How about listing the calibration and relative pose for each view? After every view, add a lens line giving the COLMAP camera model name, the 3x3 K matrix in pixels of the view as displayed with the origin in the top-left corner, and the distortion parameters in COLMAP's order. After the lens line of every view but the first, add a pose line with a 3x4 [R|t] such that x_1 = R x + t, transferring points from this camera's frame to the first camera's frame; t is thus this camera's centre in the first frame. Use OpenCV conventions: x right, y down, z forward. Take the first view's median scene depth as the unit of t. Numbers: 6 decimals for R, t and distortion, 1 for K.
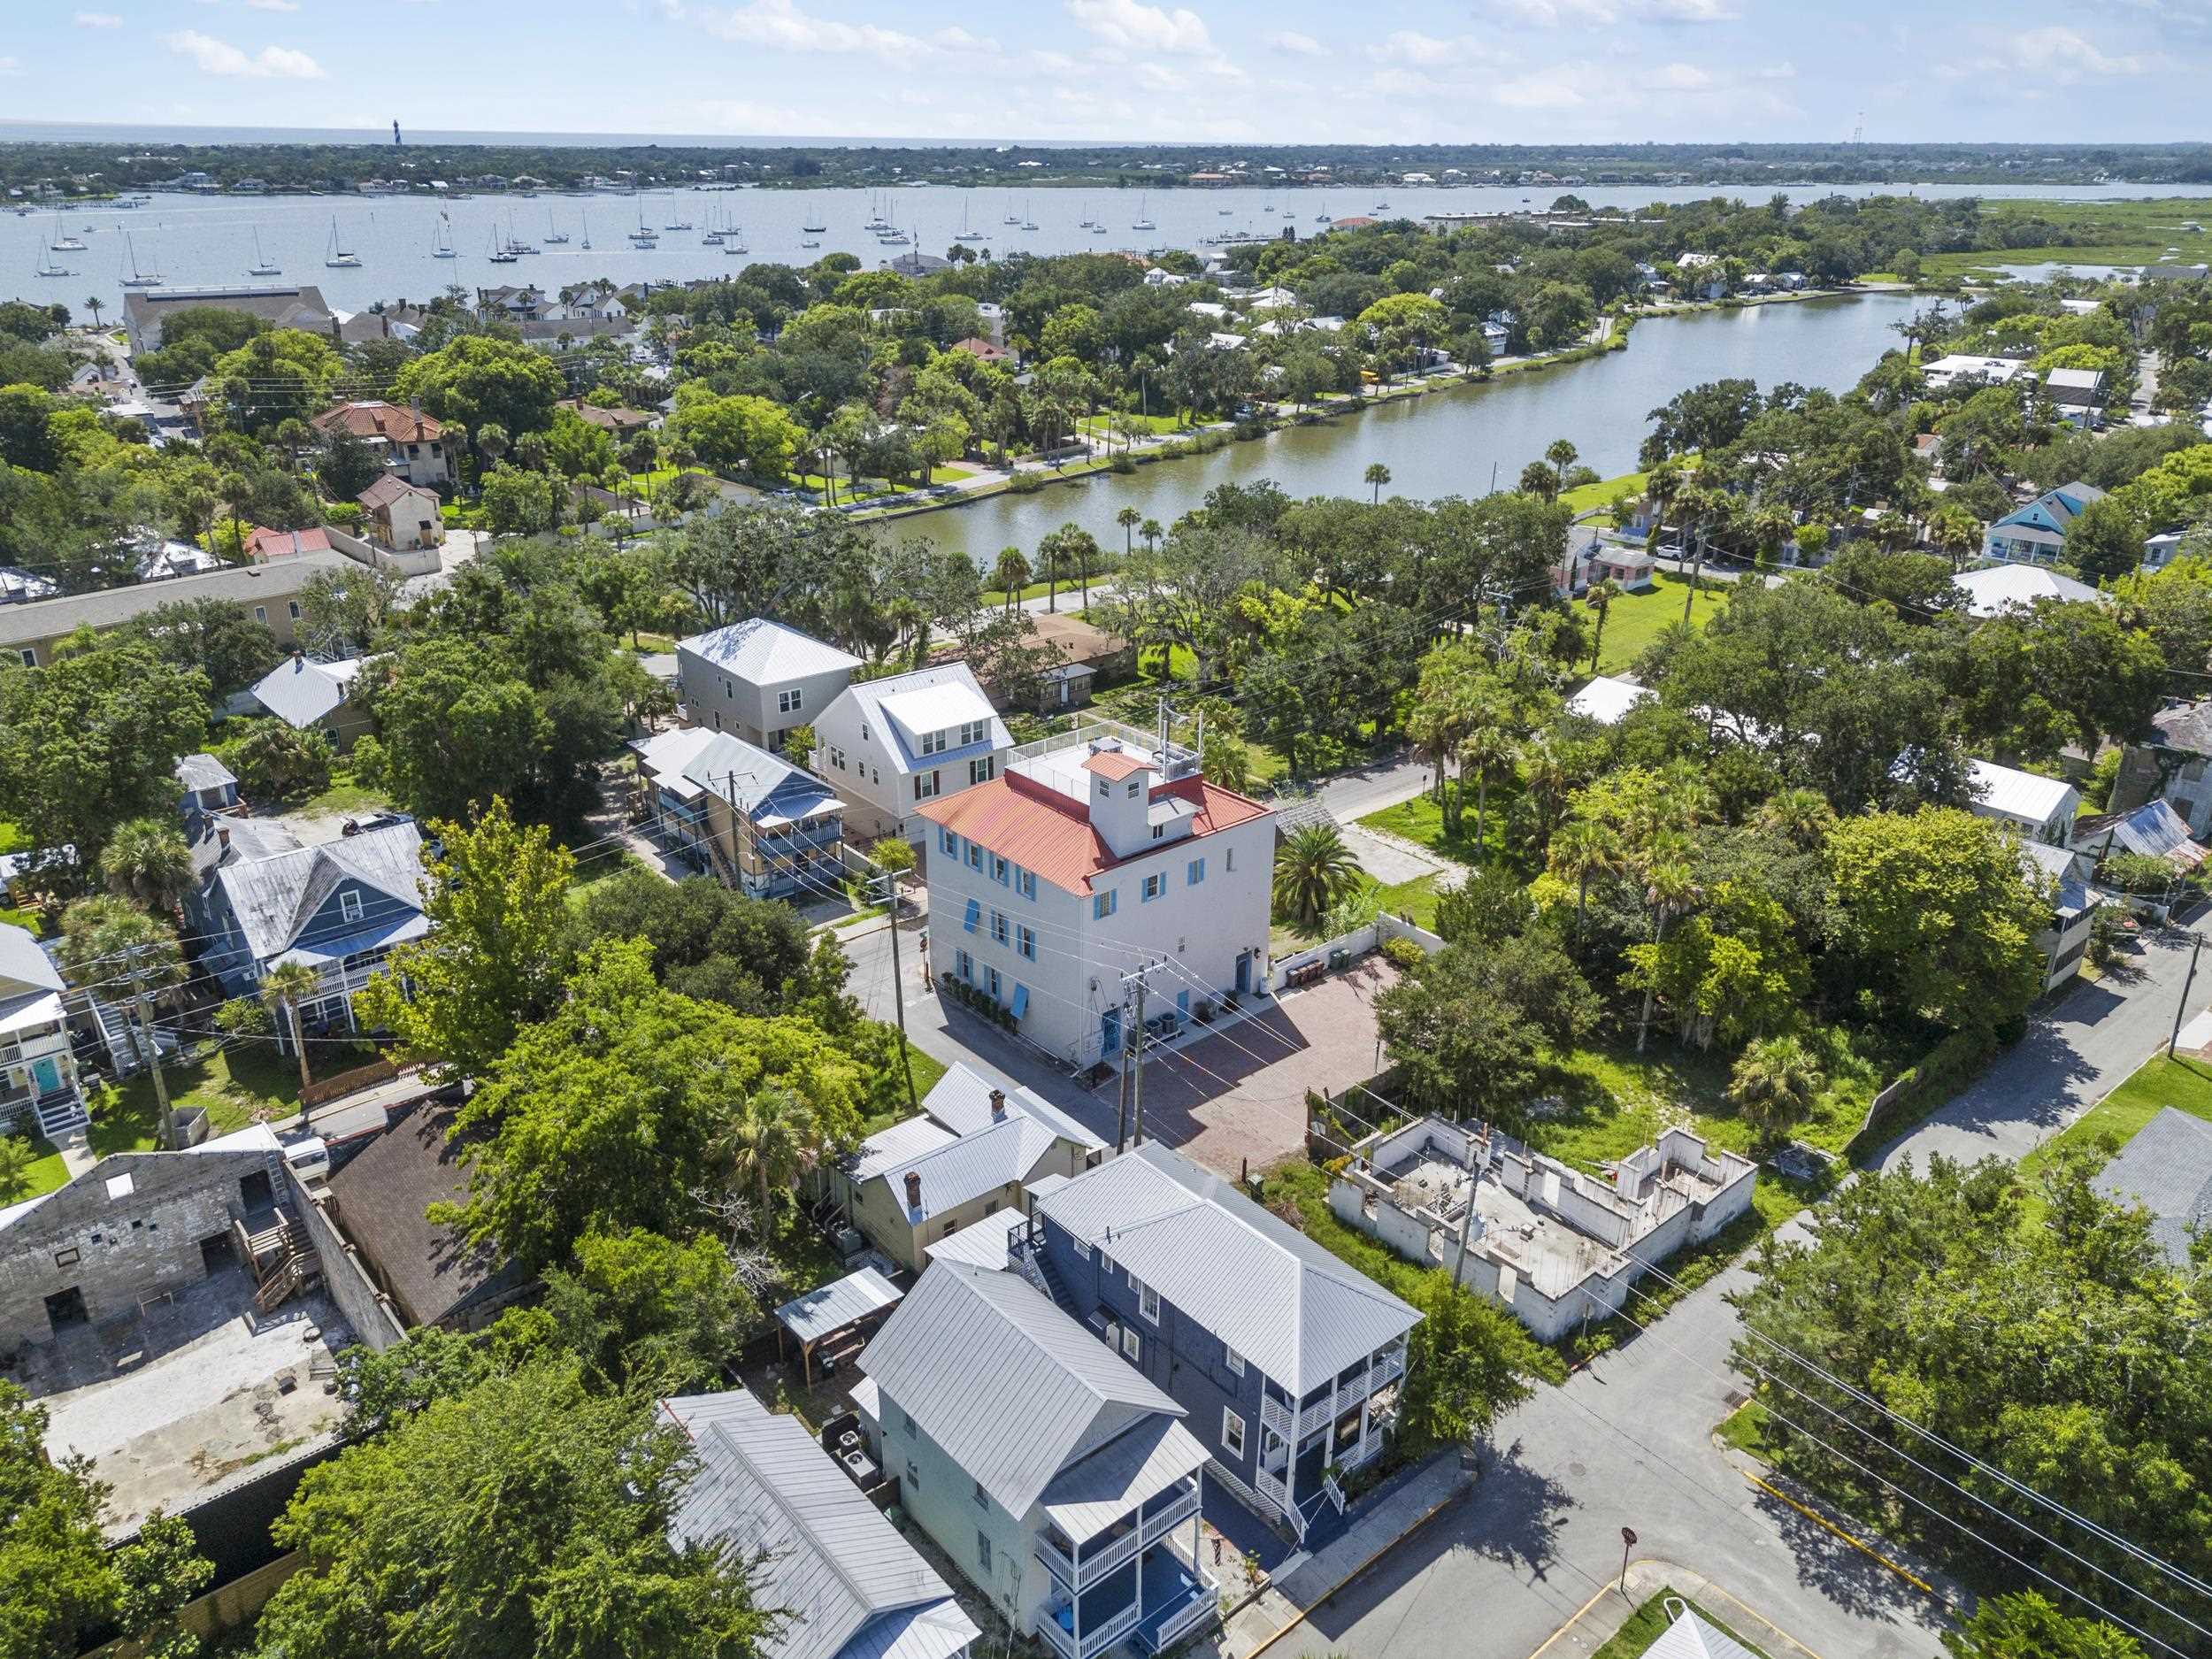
lens RADIAL K [[1556.6, 0, 1106.0], [0, 1556.6, 829.5], [0, 0, 1]] dist [0.062845, 0.000903]
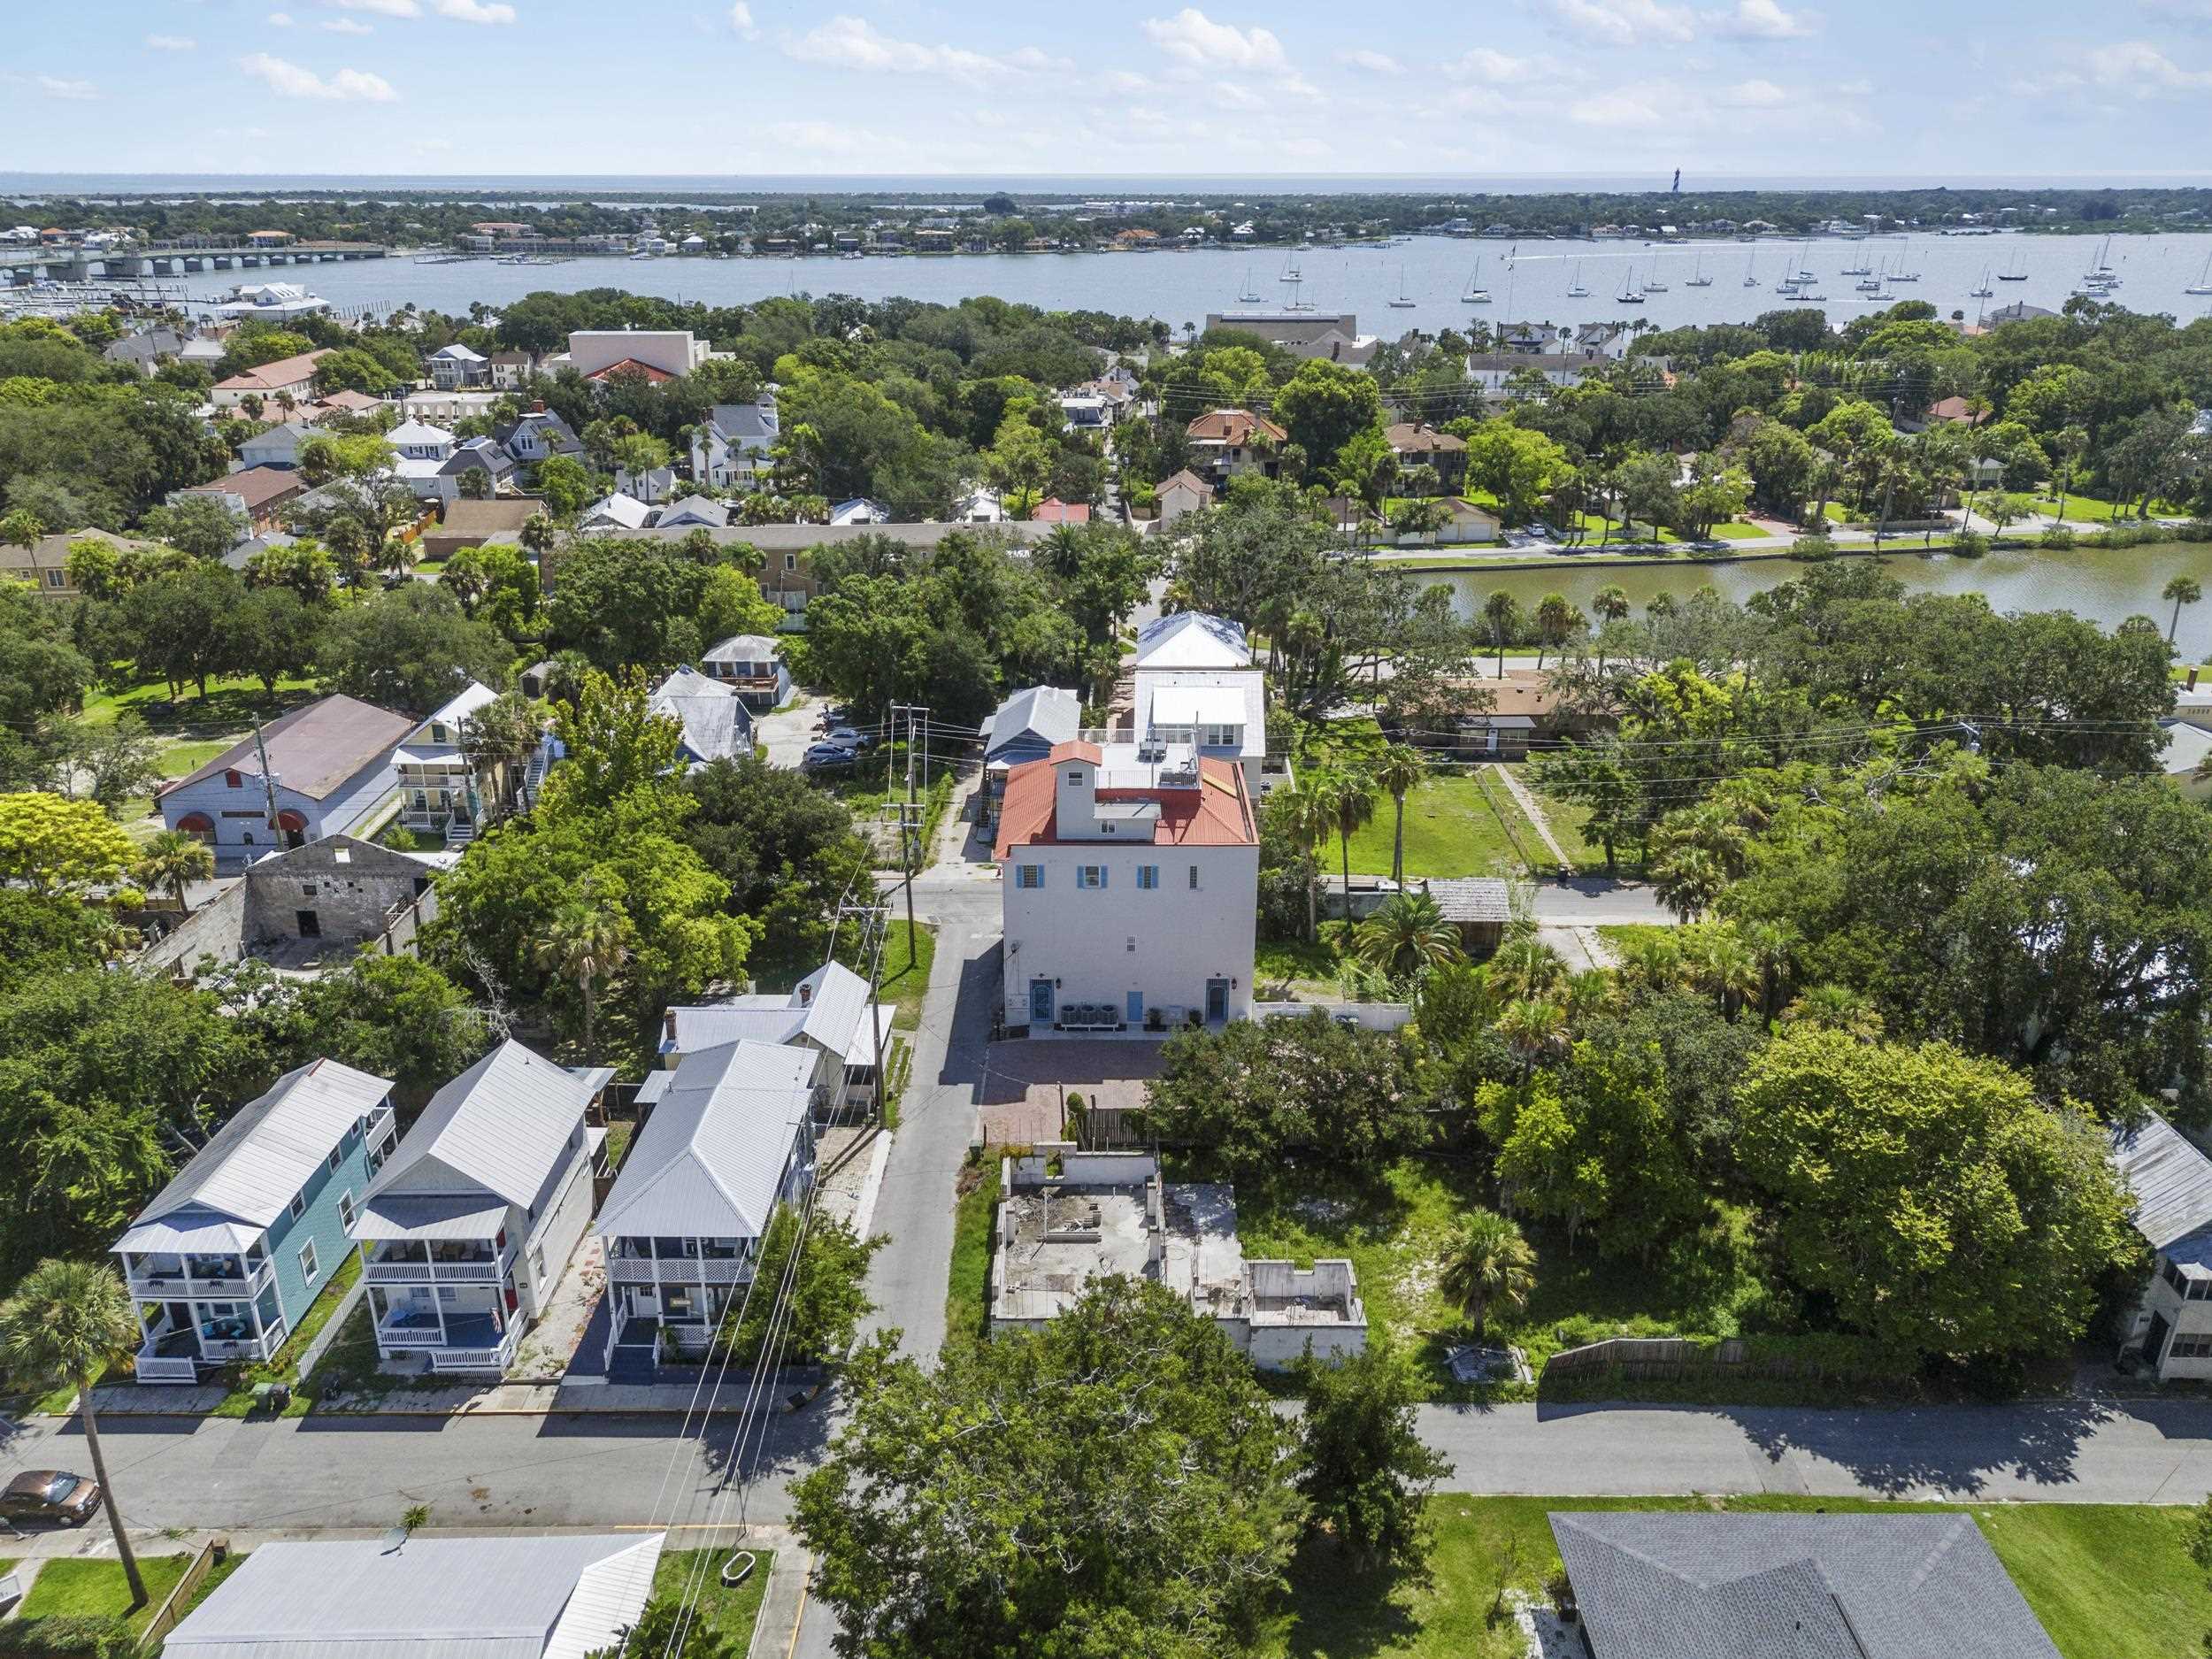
lens RADIAL K [[1541.3, 0, 1108.6], [0, 1541.3, 867.2], [0, 0, 1]] dist [0.051392, -0.000472]
pose [[0.794845, 0.270370, -0.543250, 0.649555], [-0.269822, 0.959354, 0.082677, -0.061948], [0.543523, 0.080866, 0.835490, 0.157325]]
